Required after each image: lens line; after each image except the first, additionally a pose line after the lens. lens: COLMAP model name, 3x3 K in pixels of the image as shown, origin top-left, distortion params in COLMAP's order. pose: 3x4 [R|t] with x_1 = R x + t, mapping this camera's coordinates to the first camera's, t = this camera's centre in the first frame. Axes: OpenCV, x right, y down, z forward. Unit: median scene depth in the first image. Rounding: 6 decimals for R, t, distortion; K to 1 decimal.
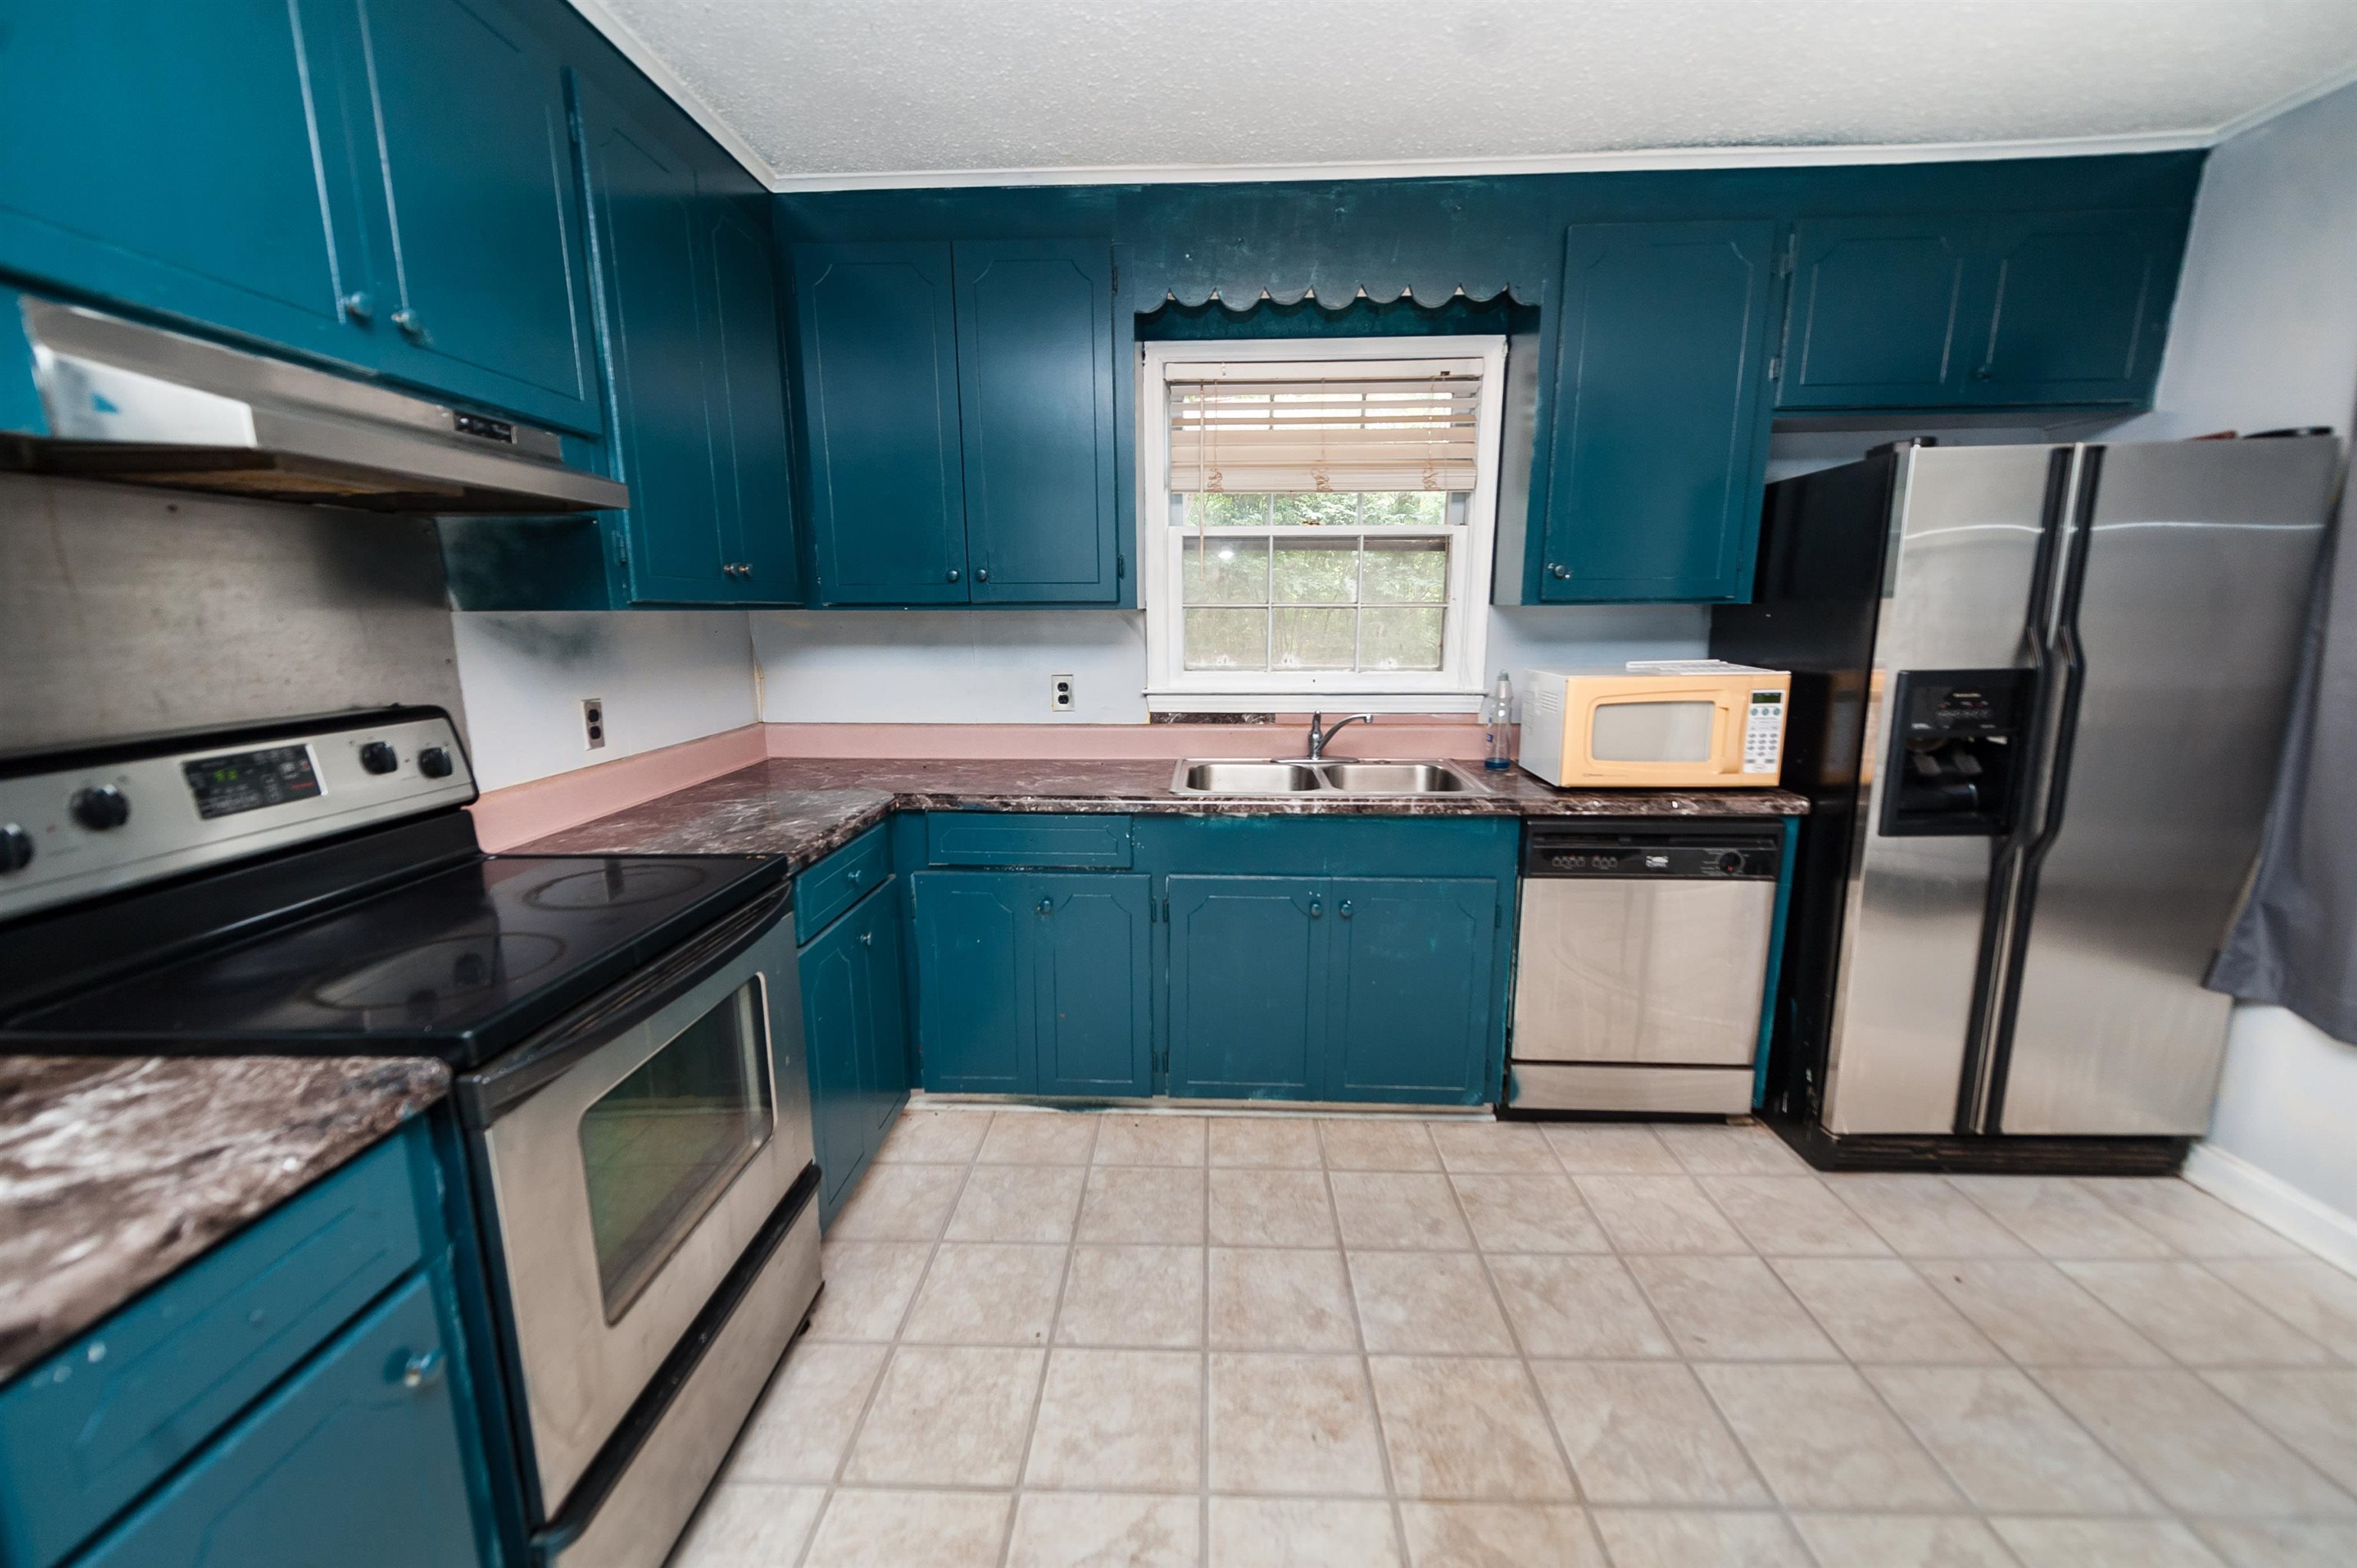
lens RADIAL K [[955.7, 0, 1242.1], [0, 955.7, 787.4], [0, 0, 1]] dist [0.009342, -0.004733]
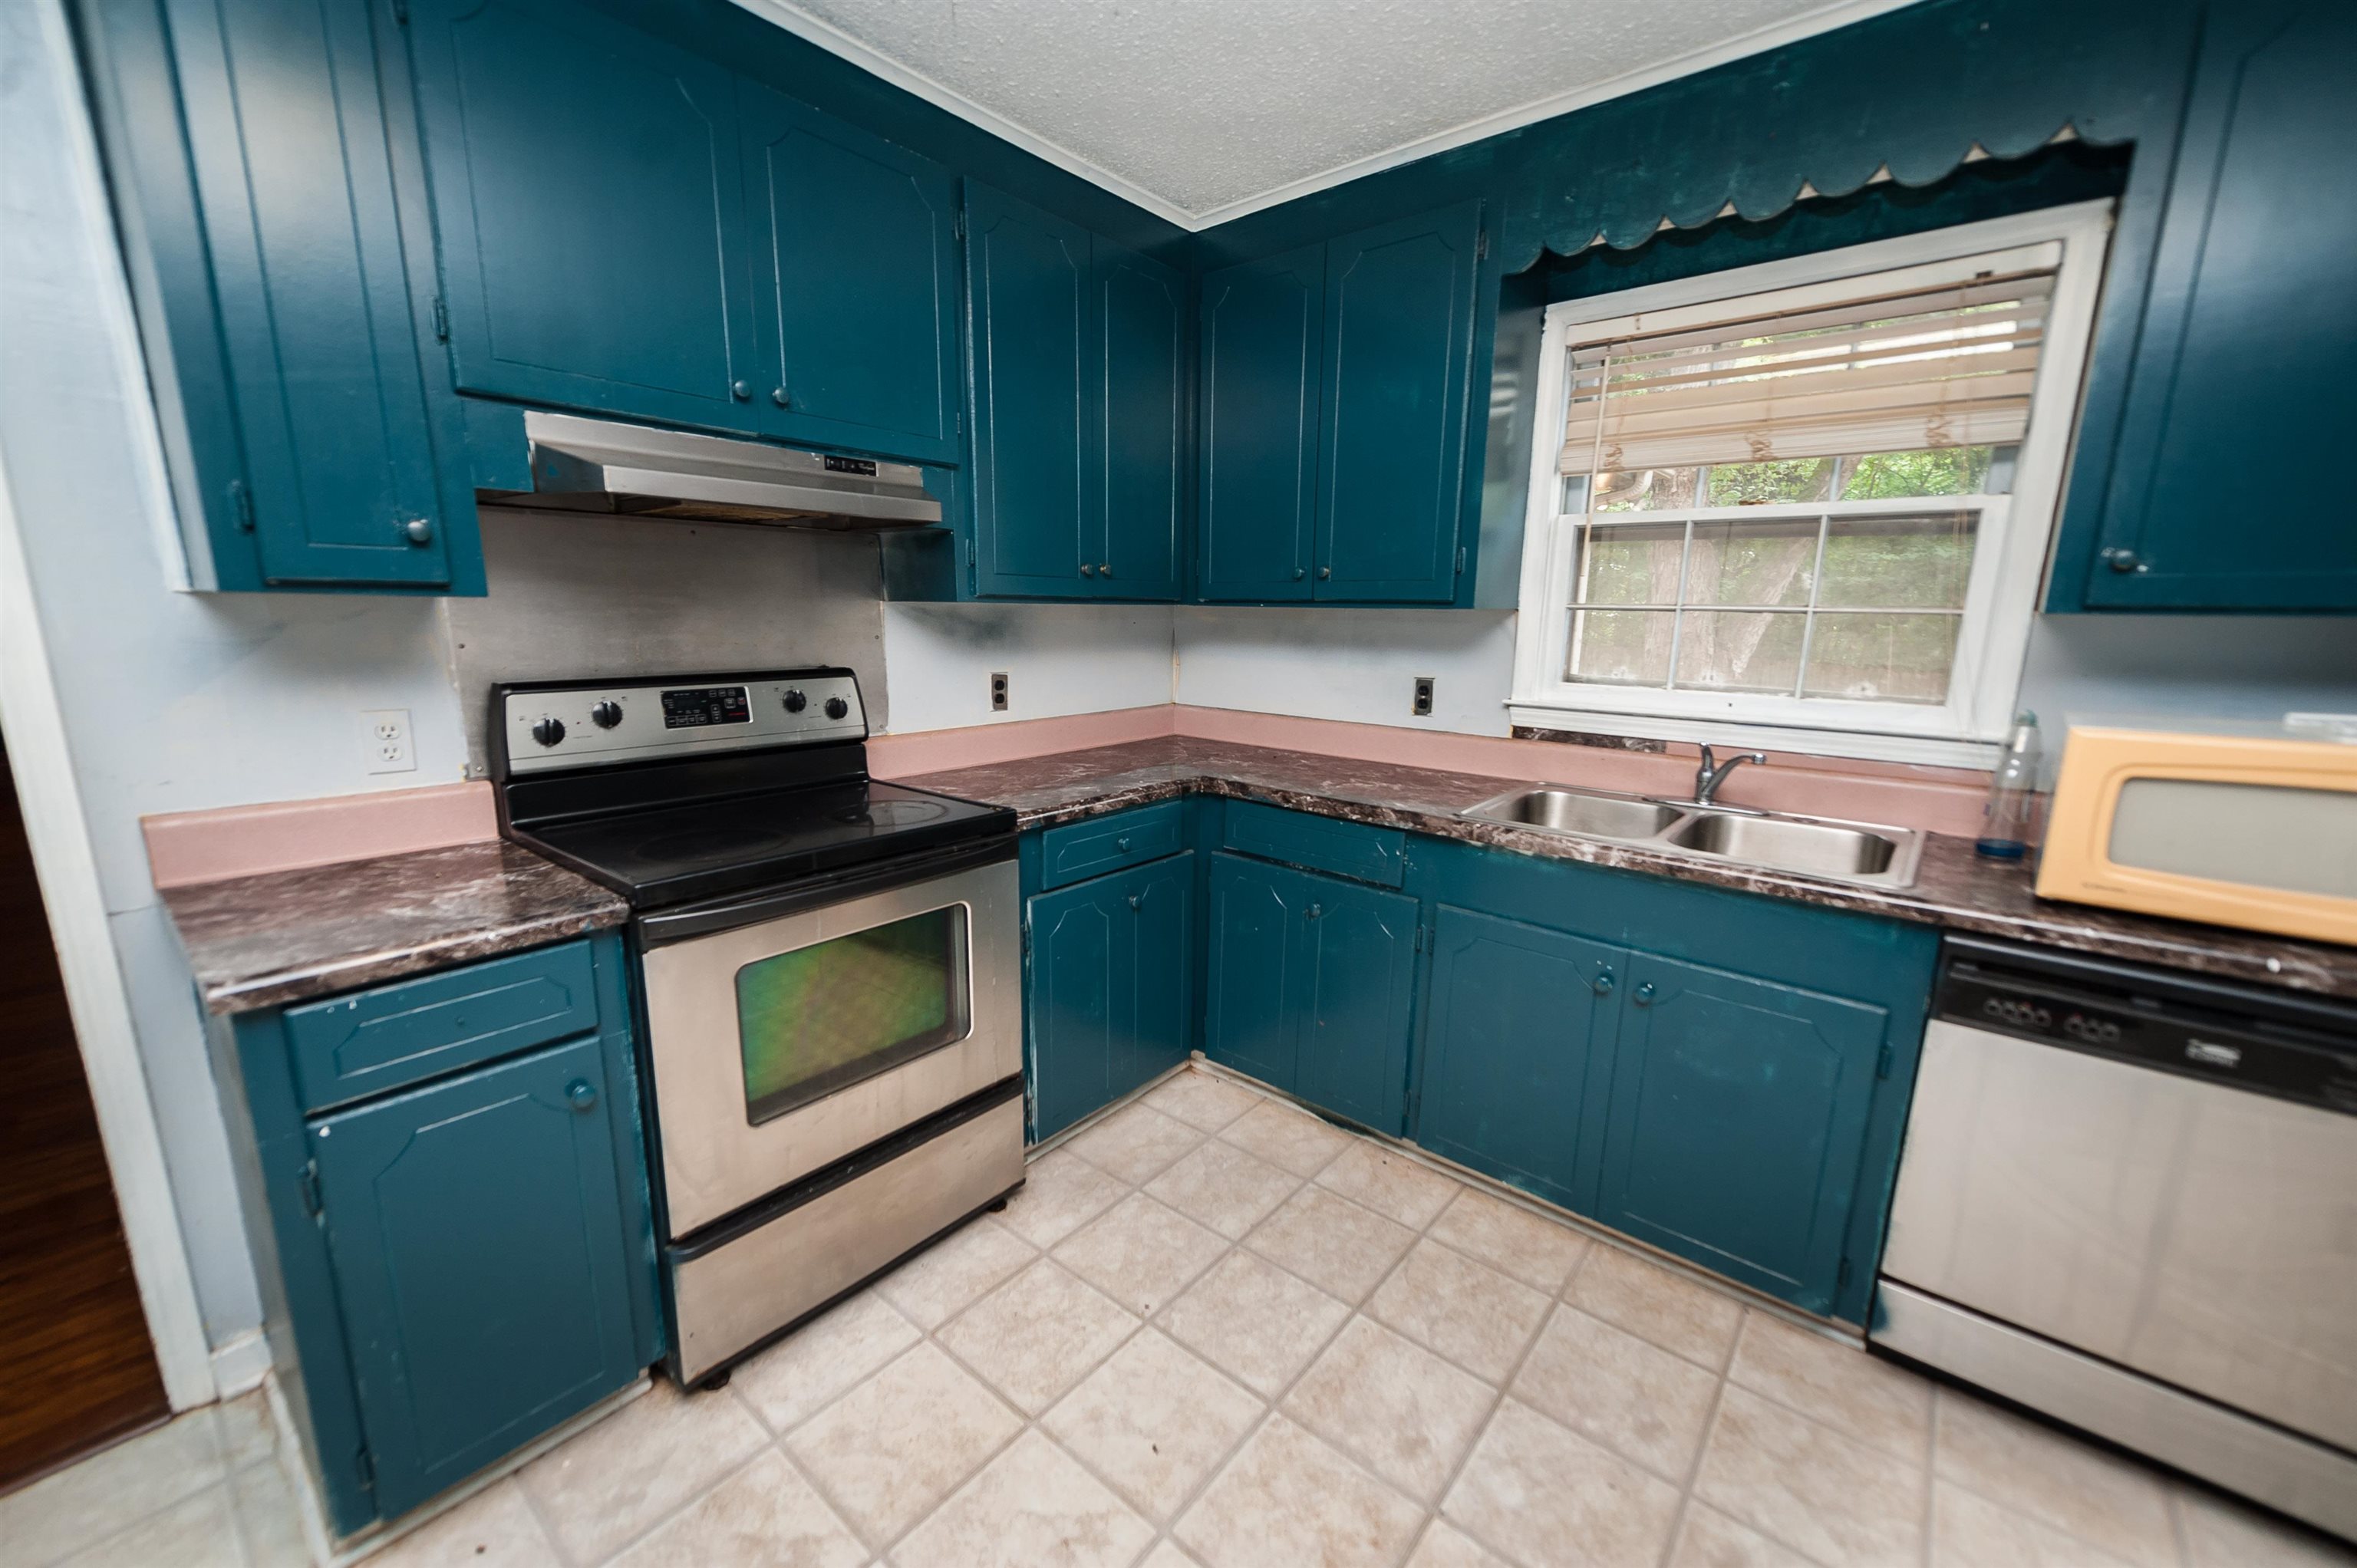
lens RADIAL K [[955.7, 0, 1169.1], [0, 955.7, 791.7], [0, 0, 1]] dist [0.009342, -0.004733]
pose [[0.776066, 0.135480, -0.615927, 0.276849], [-0.132083, 0.989909, 0.051317, -0.027083], [0.616664, 0.041528, 0.786130, 0.134023]]
